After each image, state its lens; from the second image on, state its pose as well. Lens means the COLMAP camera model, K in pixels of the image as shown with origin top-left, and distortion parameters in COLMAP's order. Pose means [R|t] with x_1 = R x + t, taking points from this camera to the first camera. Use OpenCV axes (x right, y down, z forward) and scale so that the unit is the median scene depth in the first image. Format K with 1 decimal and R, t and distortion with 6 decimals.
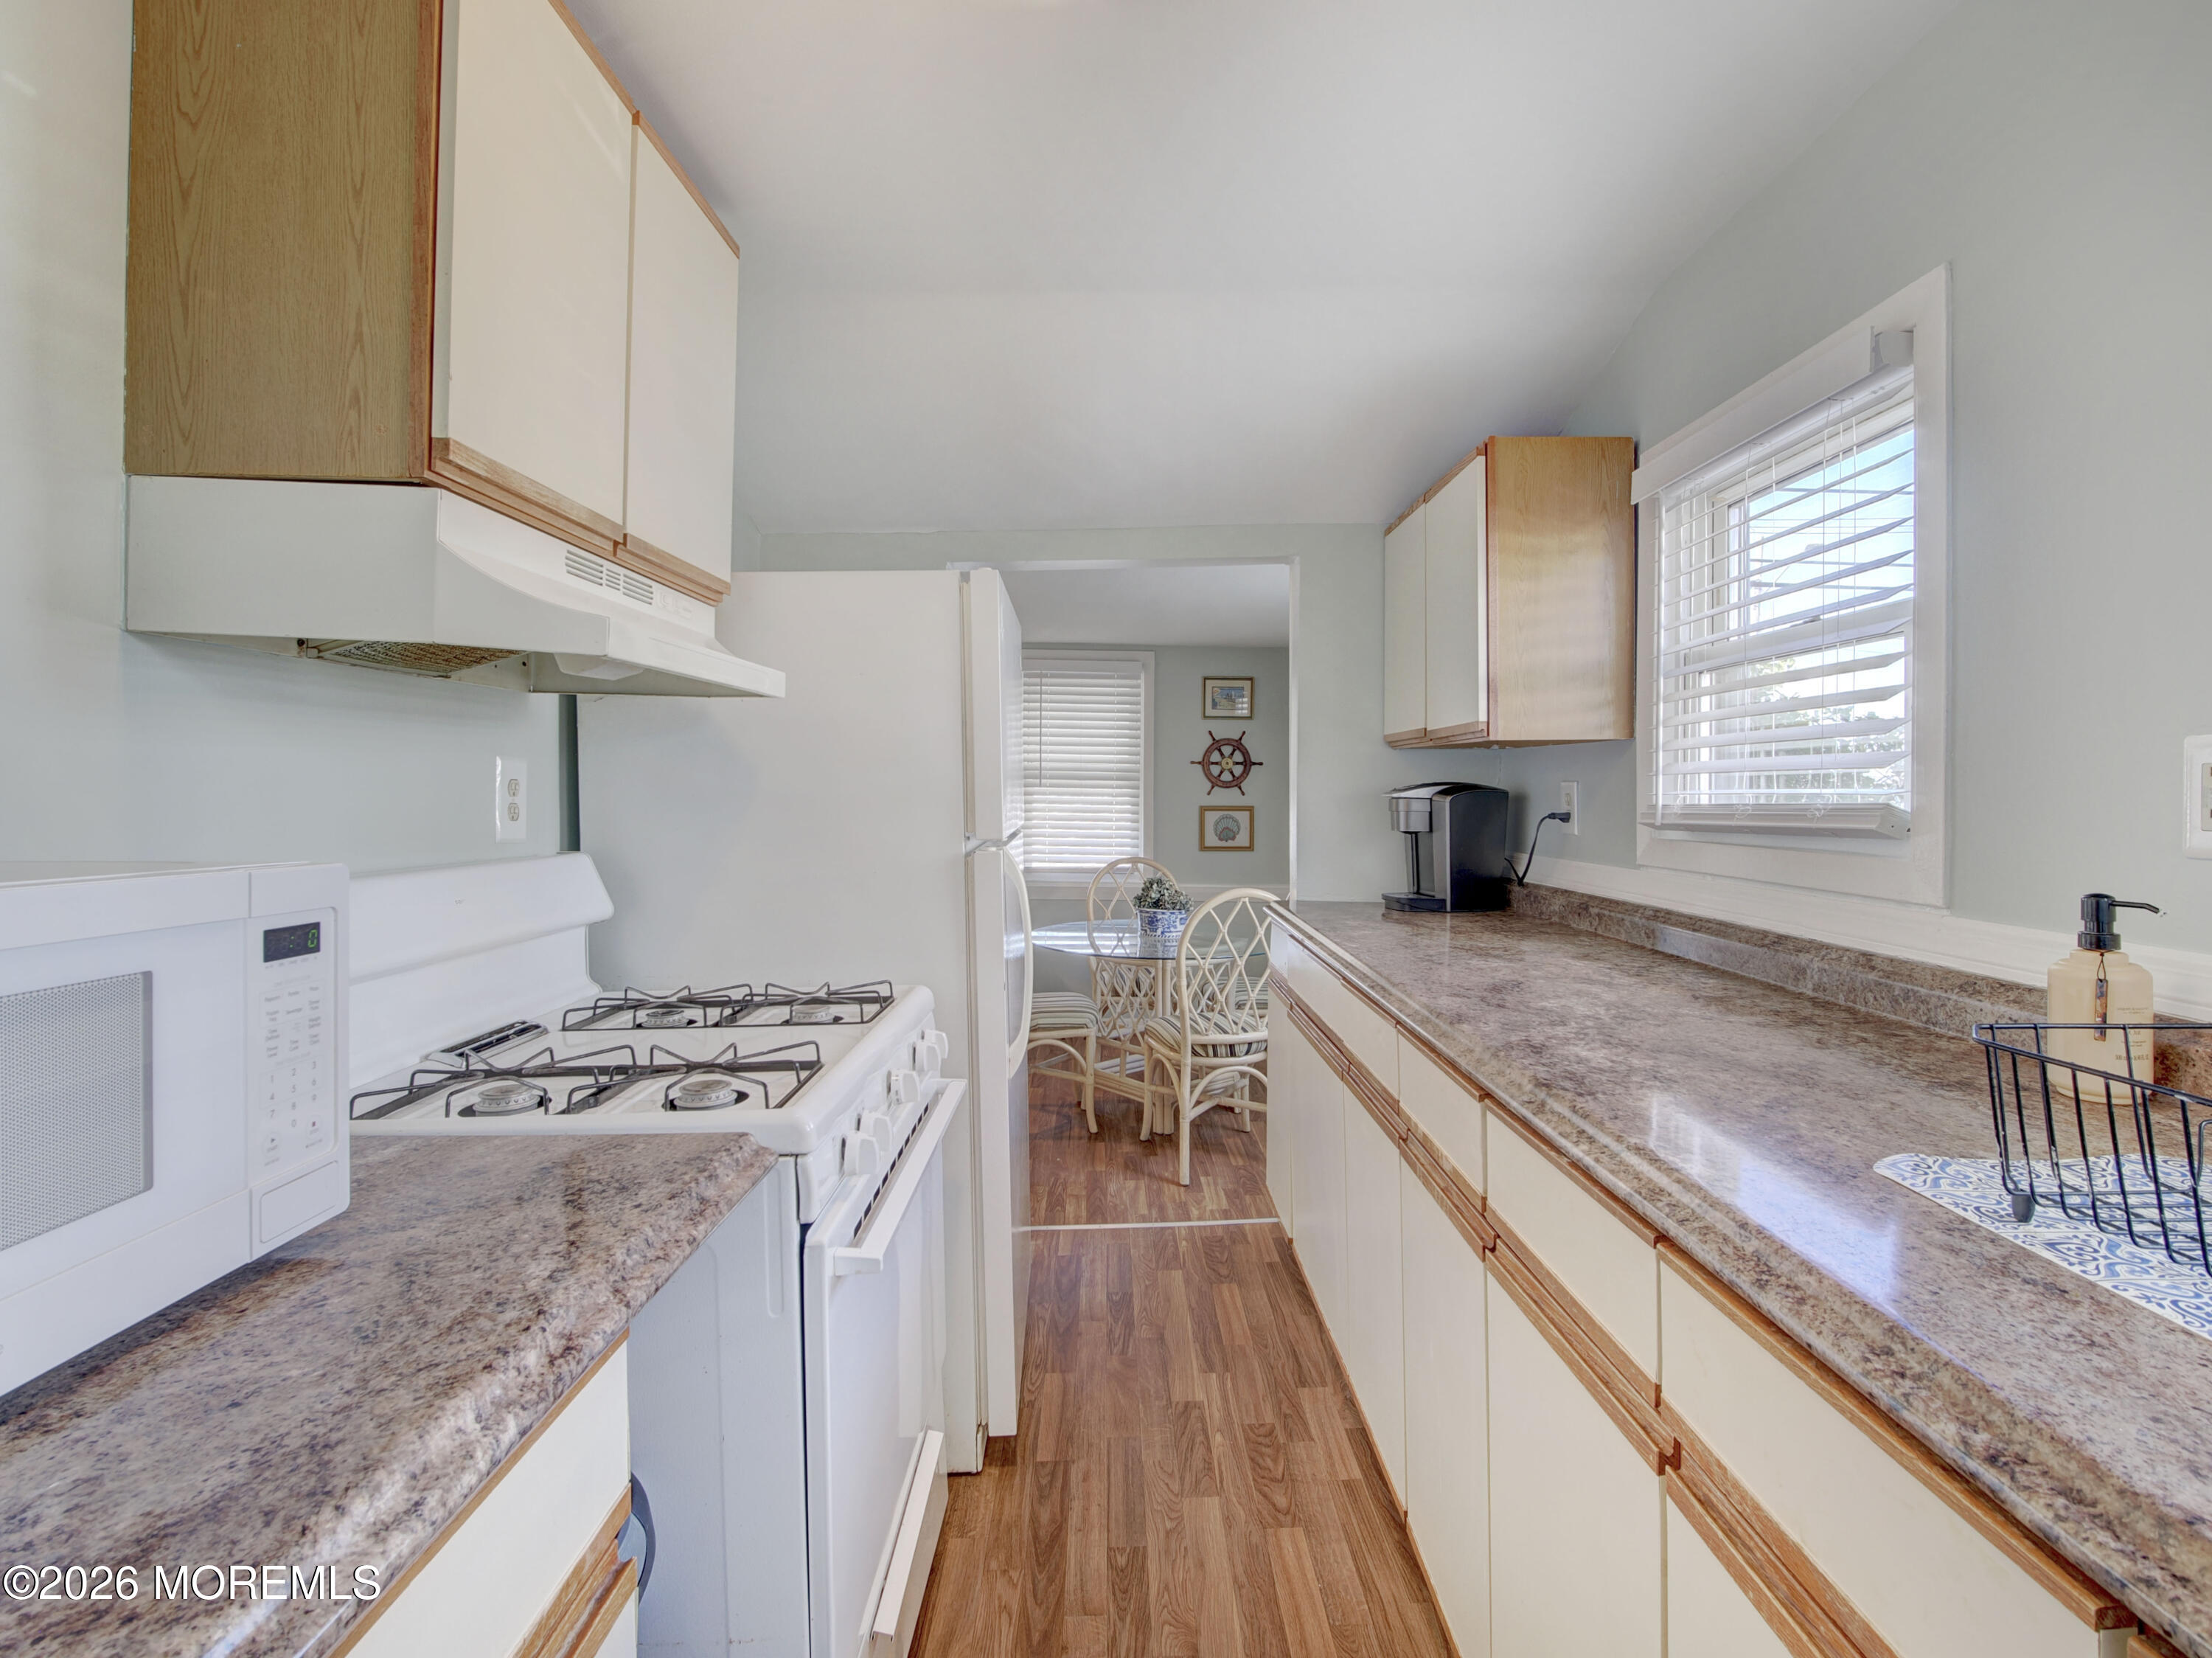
lens RADIAL K [[1090.6, 0, 1159.7], [0, 1090.6, 790.4], [0, 0, 1]] dist [-0.013224, -0.002240]
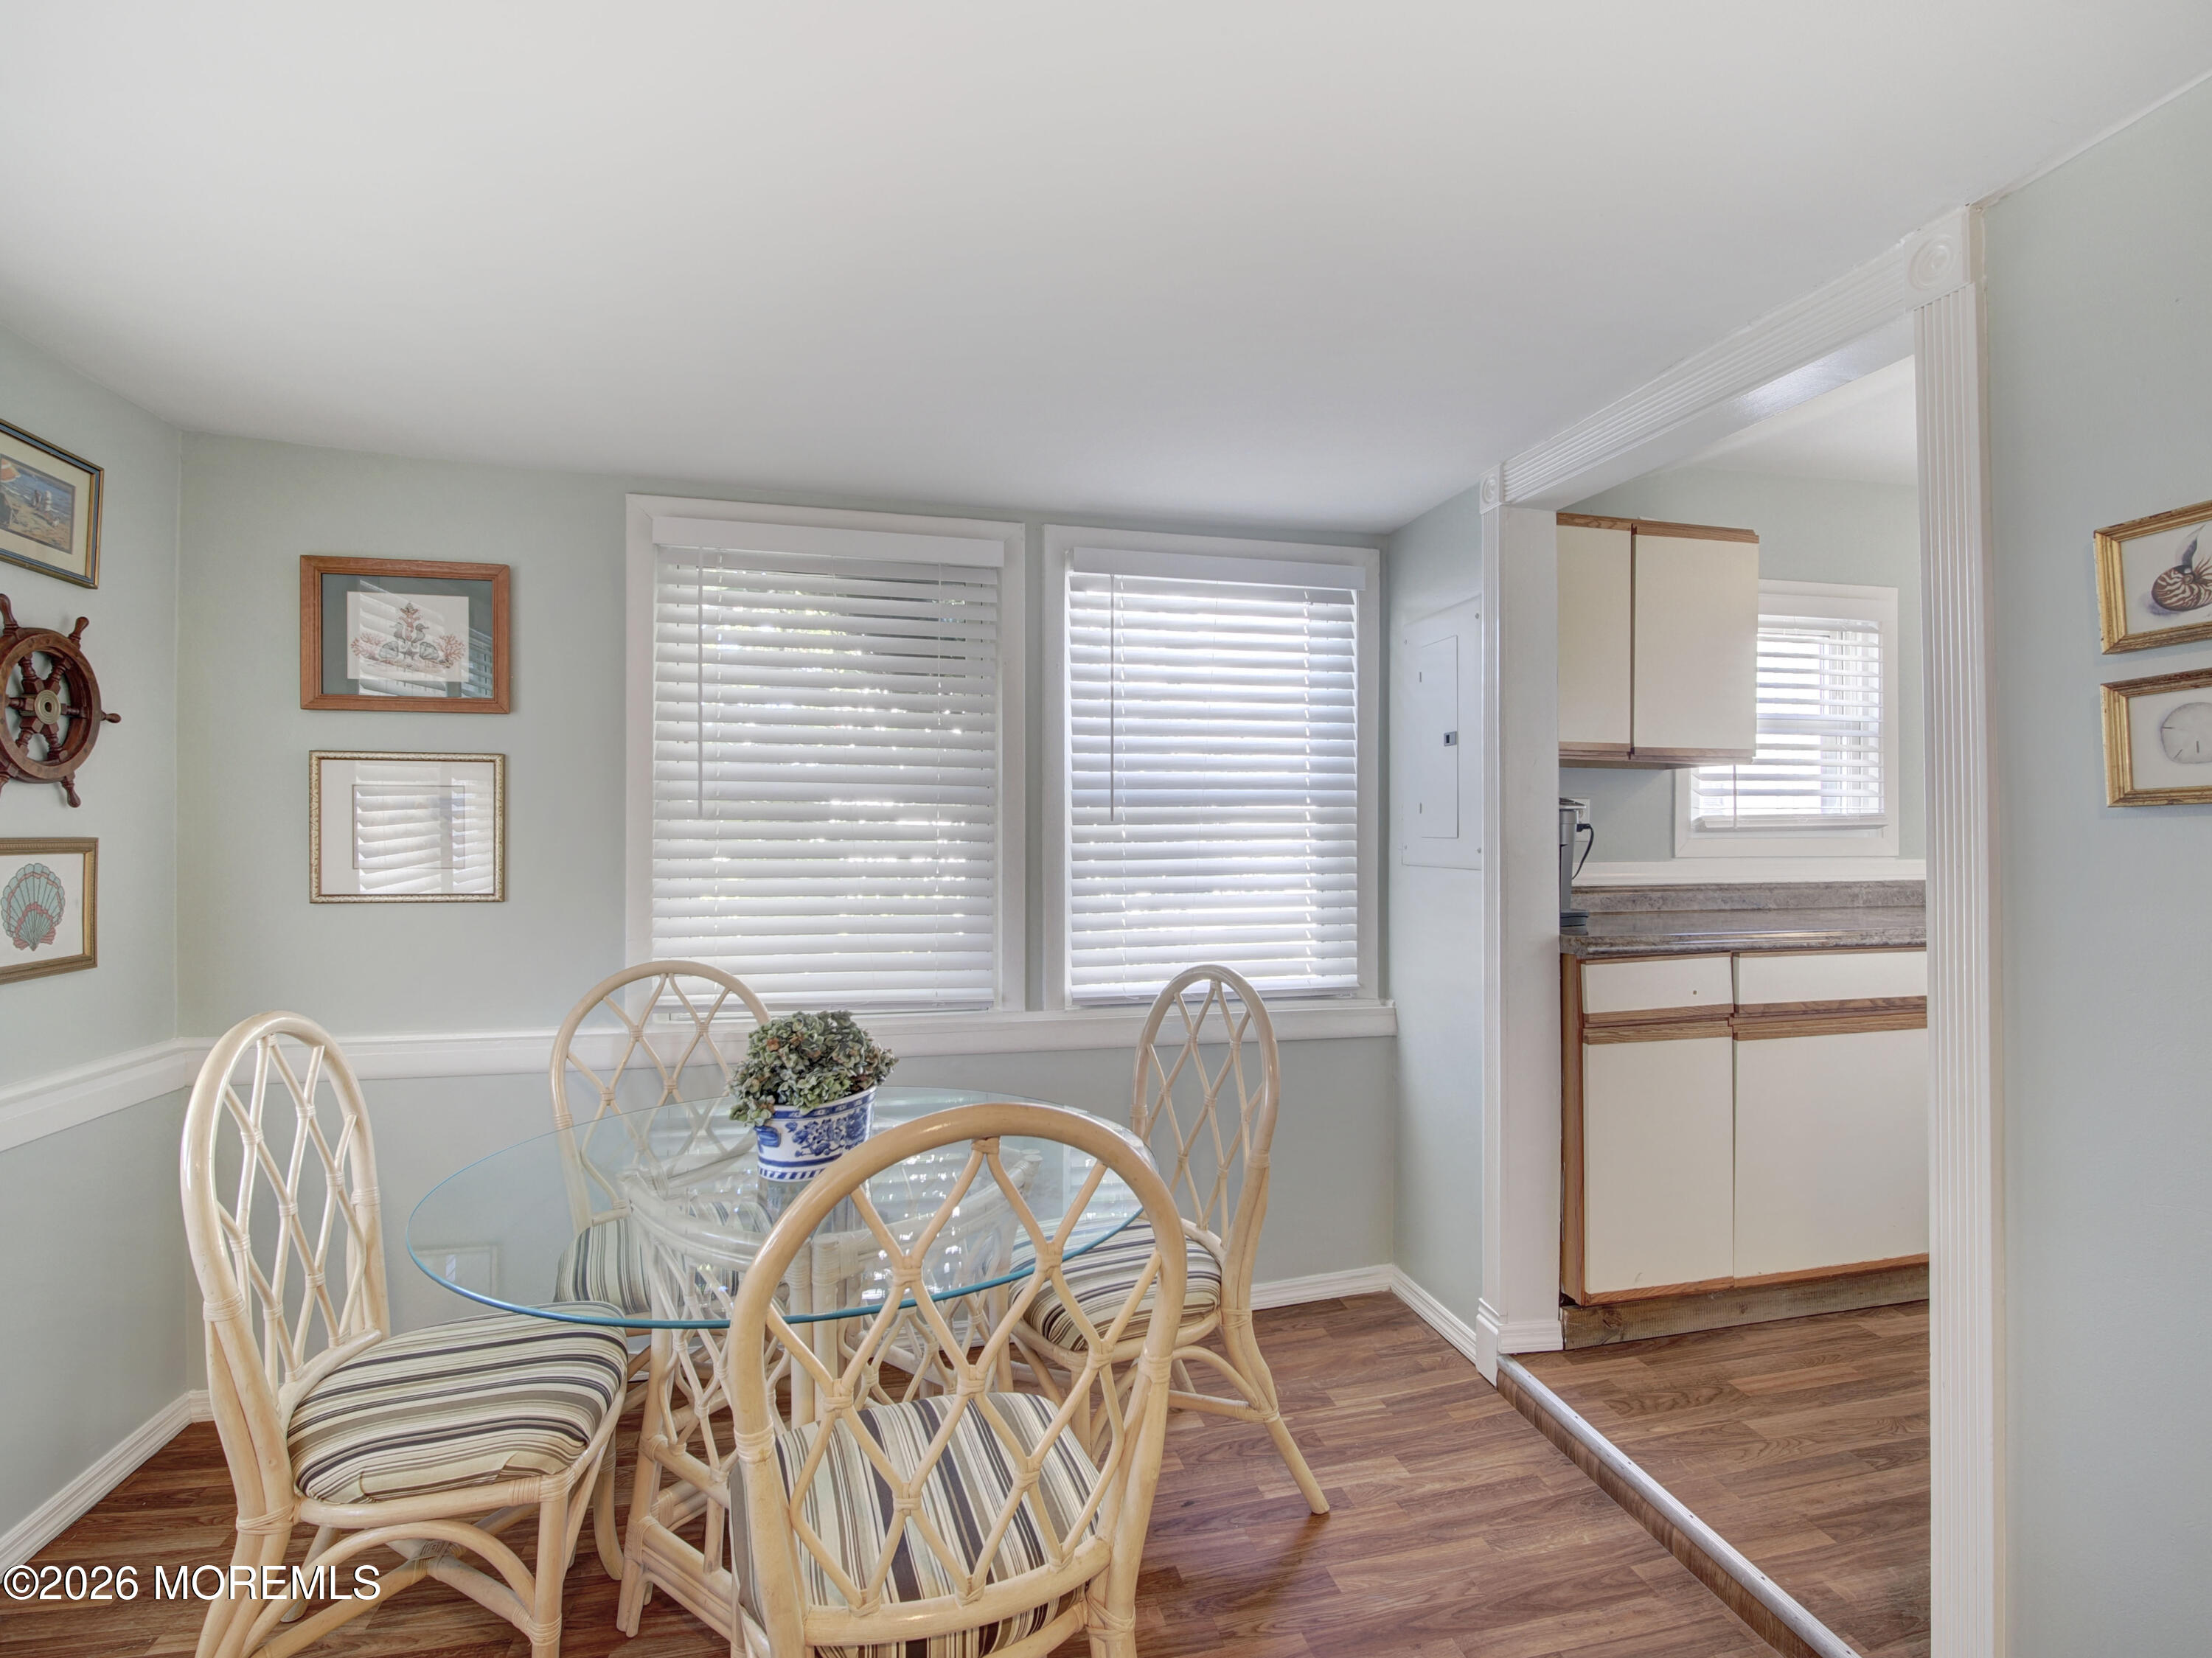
lens RADIAL K [[1043.2, 0, 1106.0], [0, 1043.2, 829.0], [0, 0, 1]] dist [-0.013940, 0.000352]
pose [[-0.167464, -0.001610, 0.985877, -0.822231], [-0.000545, 0.999999, 0.001540, 0.030490], [-0.985878, -0.000280, -0.167464, 2.069545]]
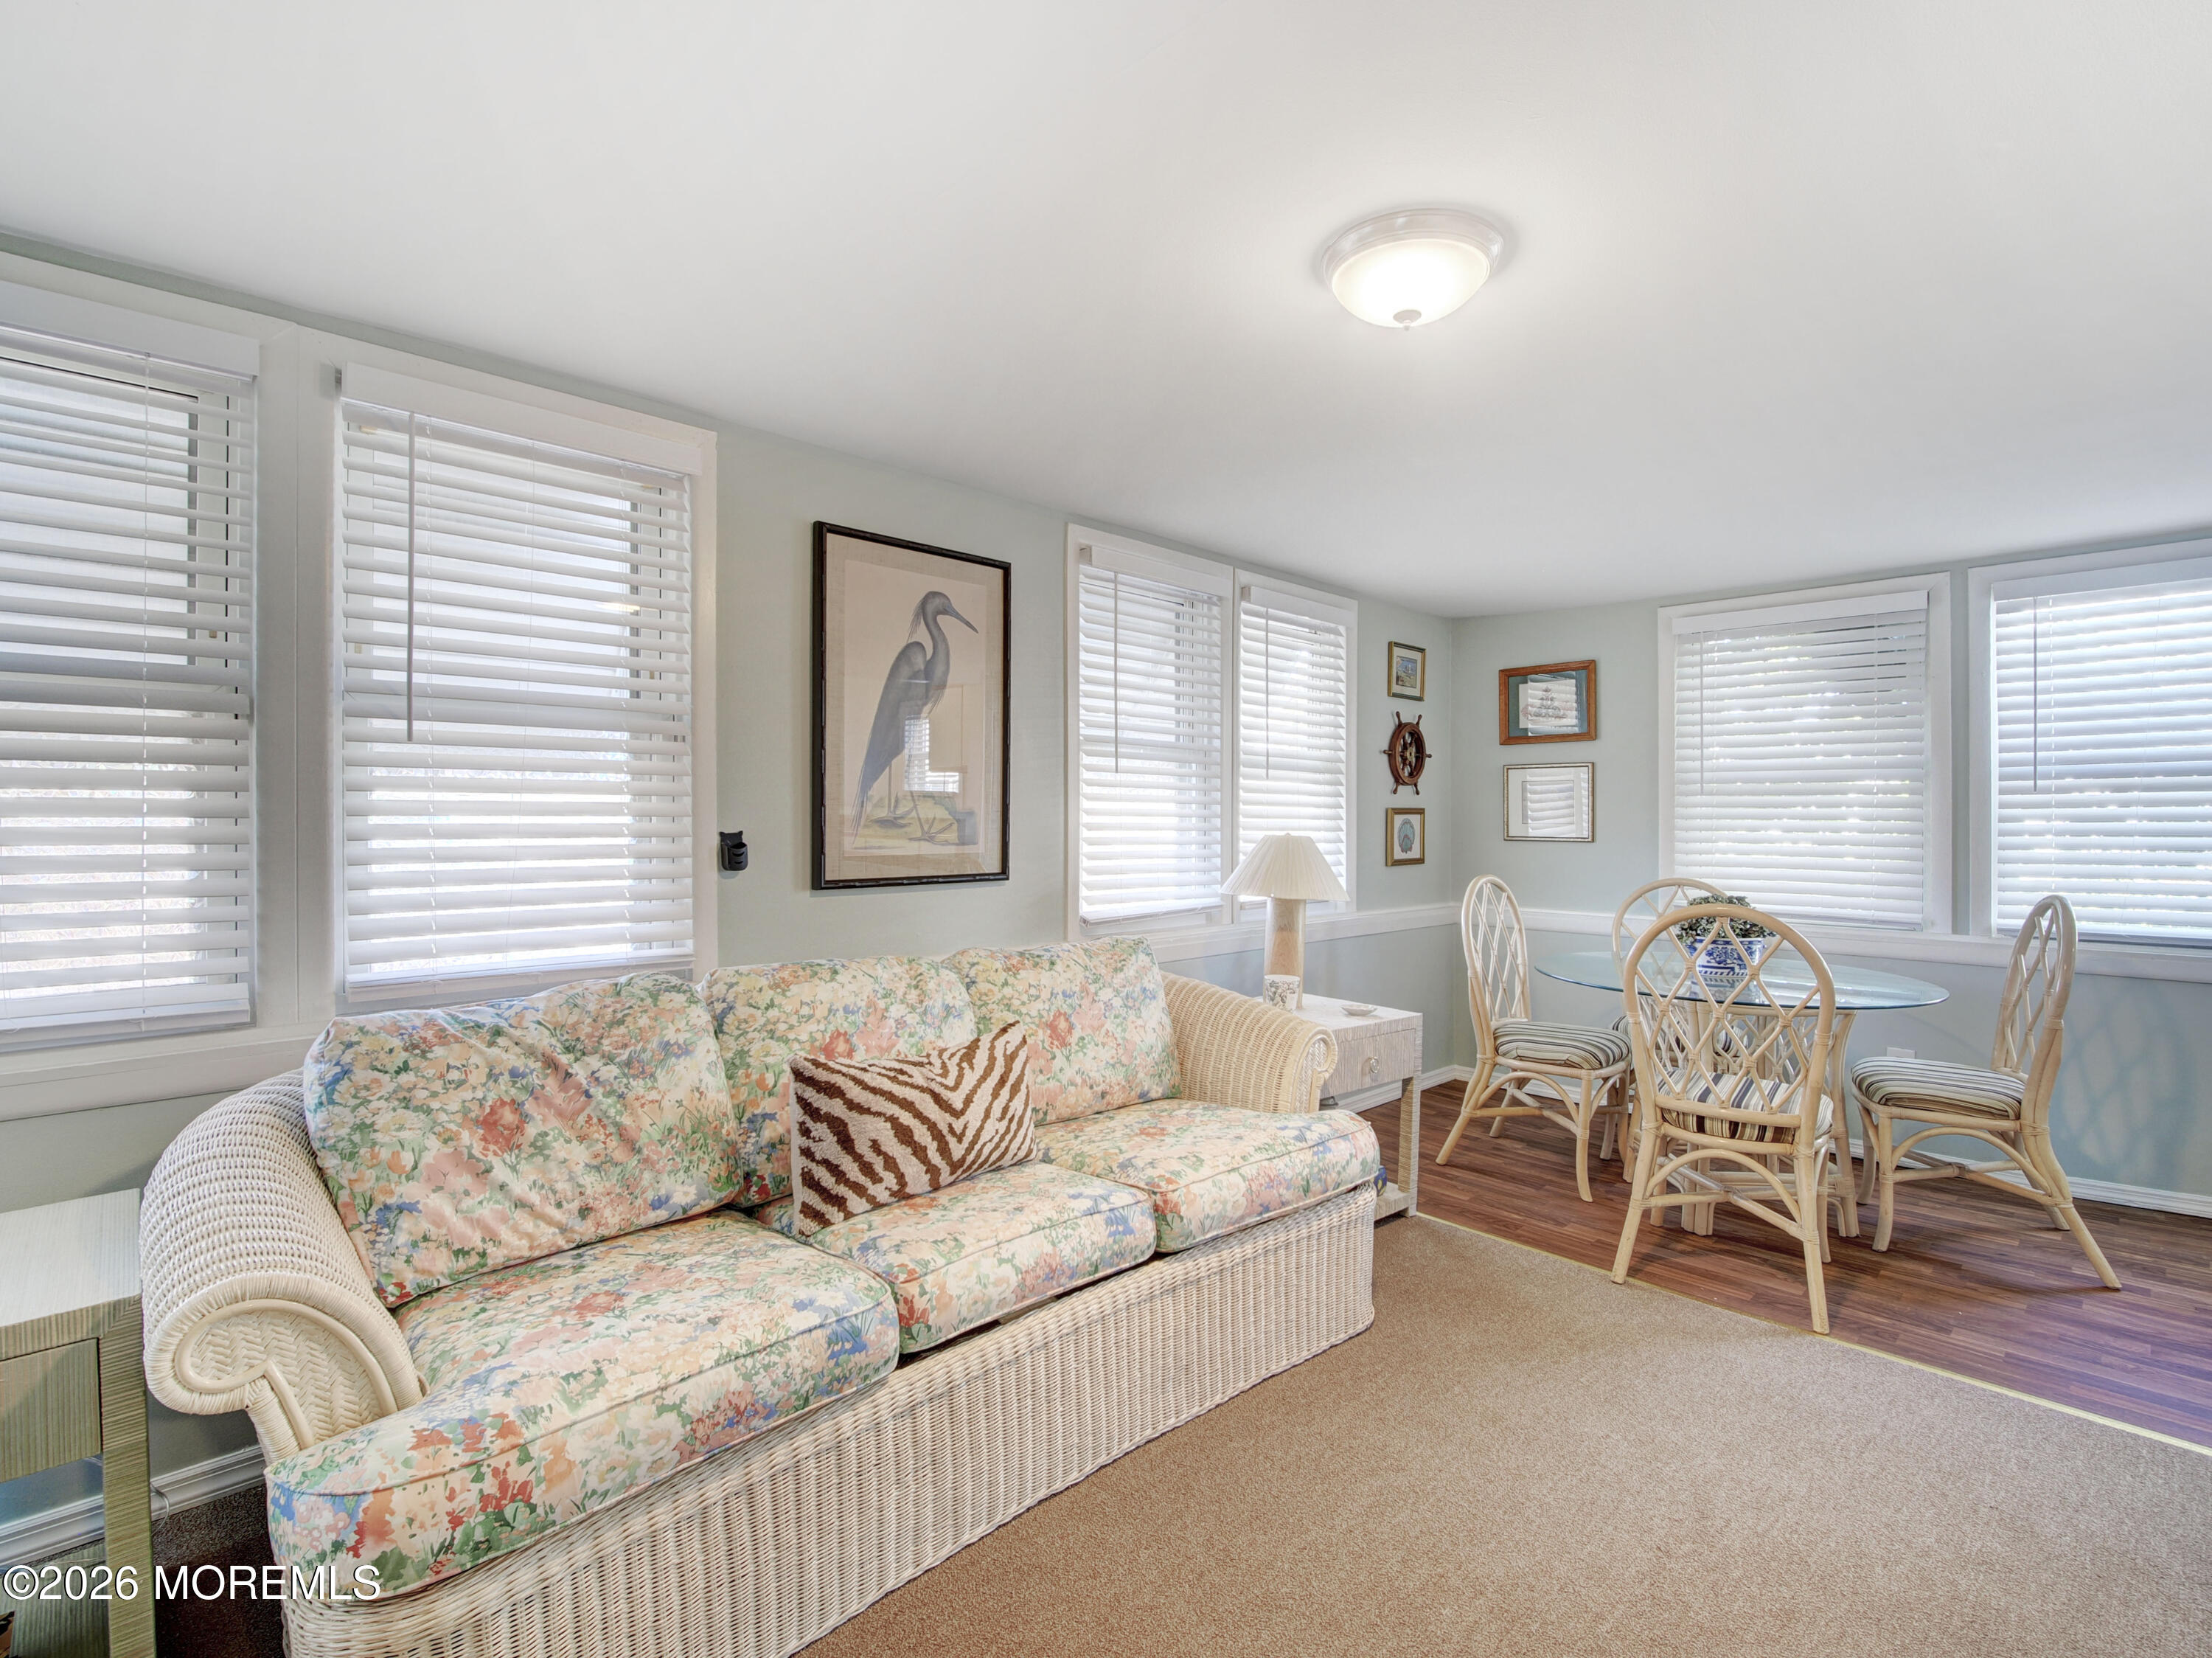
lens RADIAL K [[1042.7, 0, 1108.9], [0, 1042.7, 820.2], [0, 0, 1]] dist [-0.011314, -0.004585]
pose [[0.755884, -0.010504, 0.654621, -1.685909], [0.007324, 0.999944, 0.007588, 0.044420], [-0.654665, -0.000941, 0.755919, 1.592900]]
